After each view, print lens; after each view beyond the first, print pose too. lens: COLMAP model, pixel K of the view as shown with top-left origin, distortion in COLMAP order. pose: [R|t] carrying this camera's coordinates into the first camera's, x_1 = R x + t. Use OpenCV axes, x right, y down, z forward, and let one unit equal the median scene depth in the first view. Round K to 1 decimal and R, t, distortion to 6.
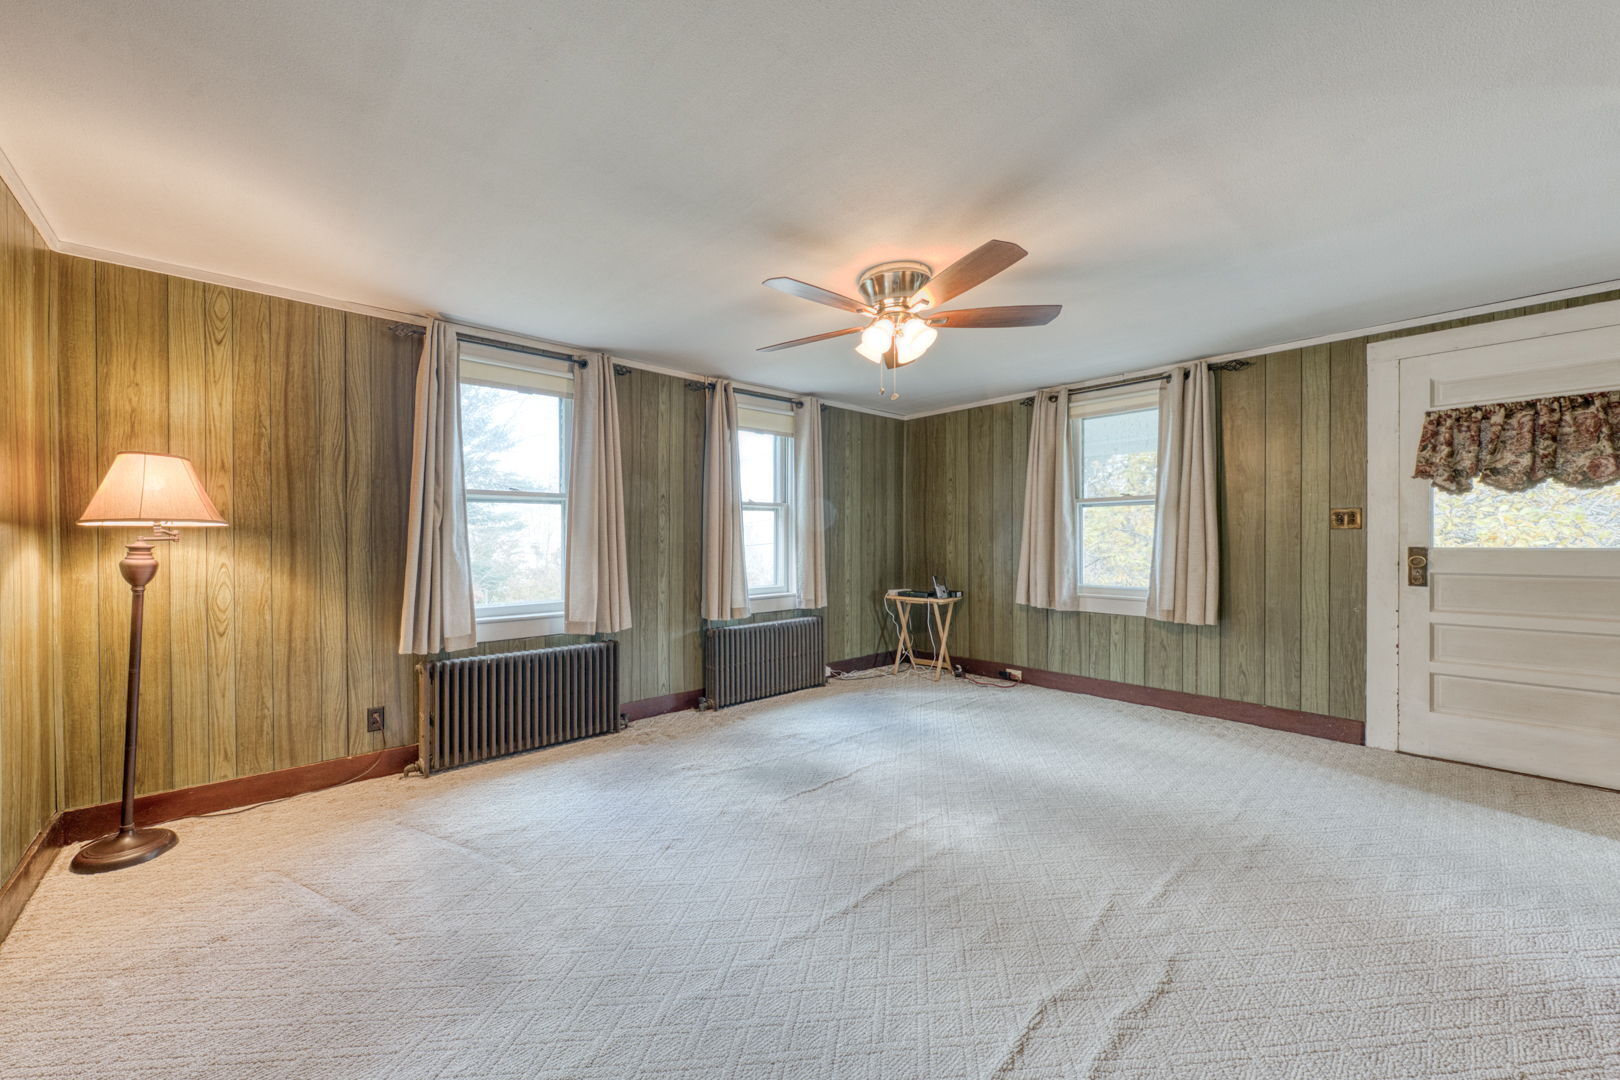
lens RADIAL K [[630.5, 0, 804.9], [0, 630.5, 541.0], [0, 0, 1]] dist [-0.008926, 0.000229]
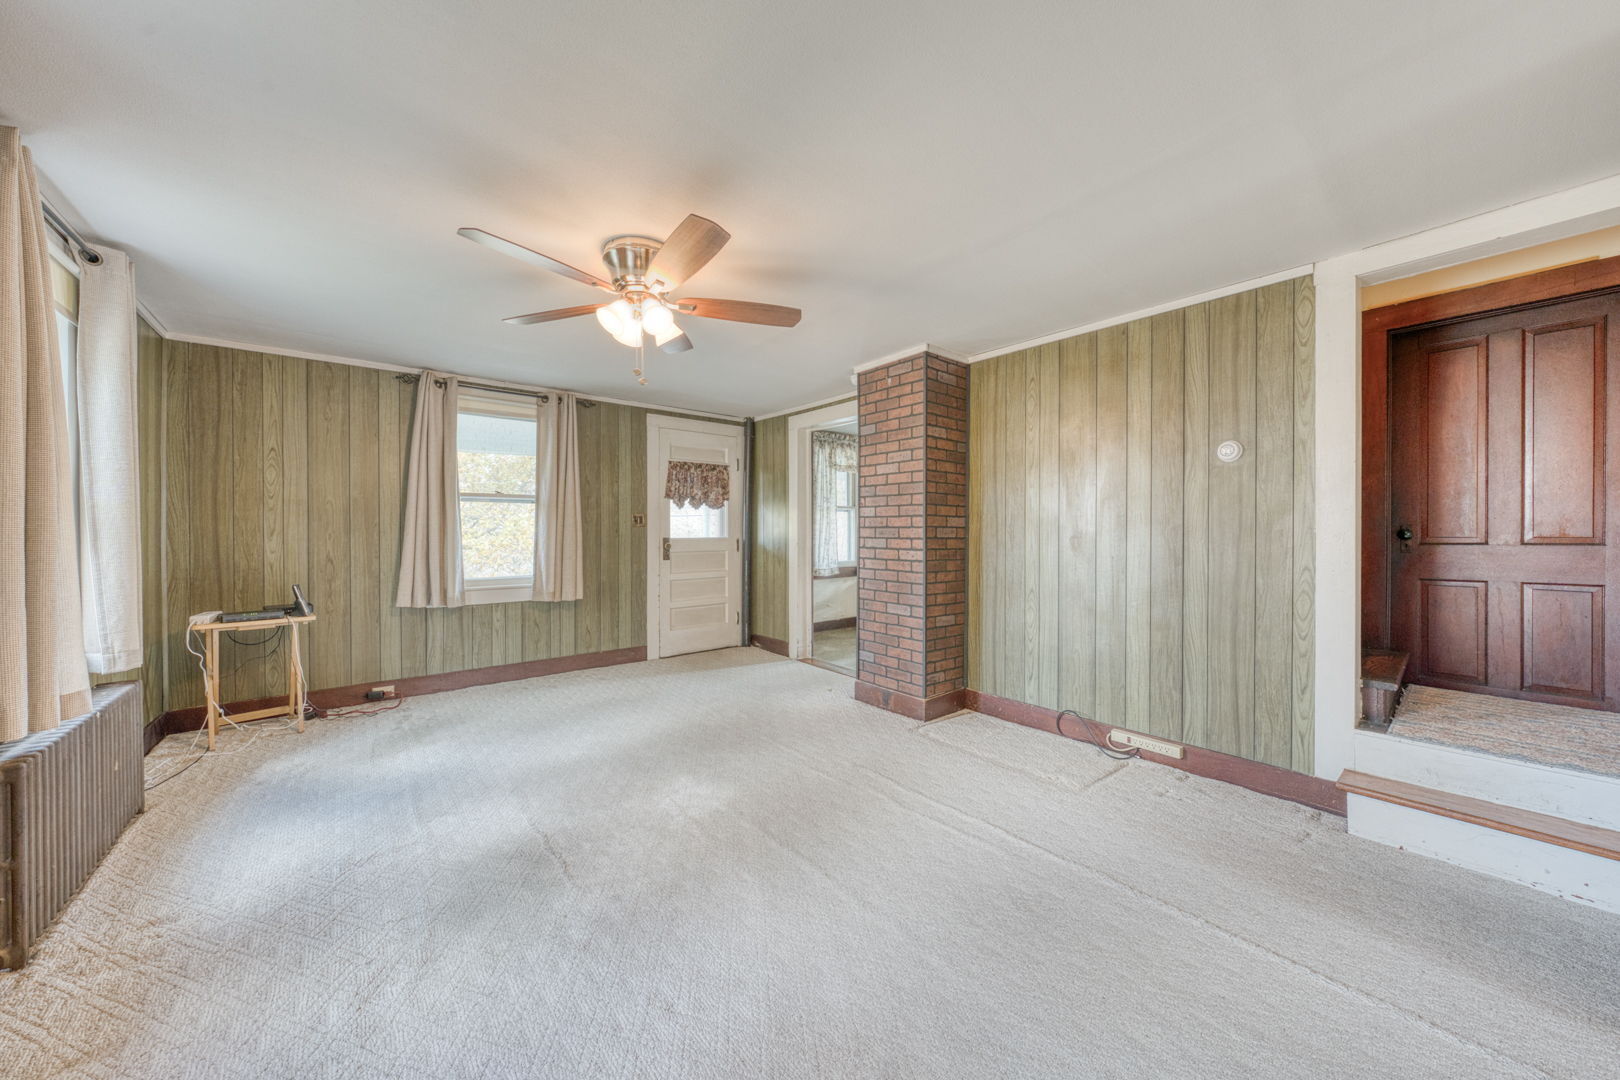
lens RADIAL K [[539.4, 0, 803.3], [0, 539.4, 535.5], [0, 0, 1]] dist [0.000248, -0.000019]
pose [[0.057028, -0.006511, 0.998351, -0.440207], [0.000232, 0.999979, 0.006508, -0.005198], [-0.998373, -0.000140, 0.057028, 0.475420]]
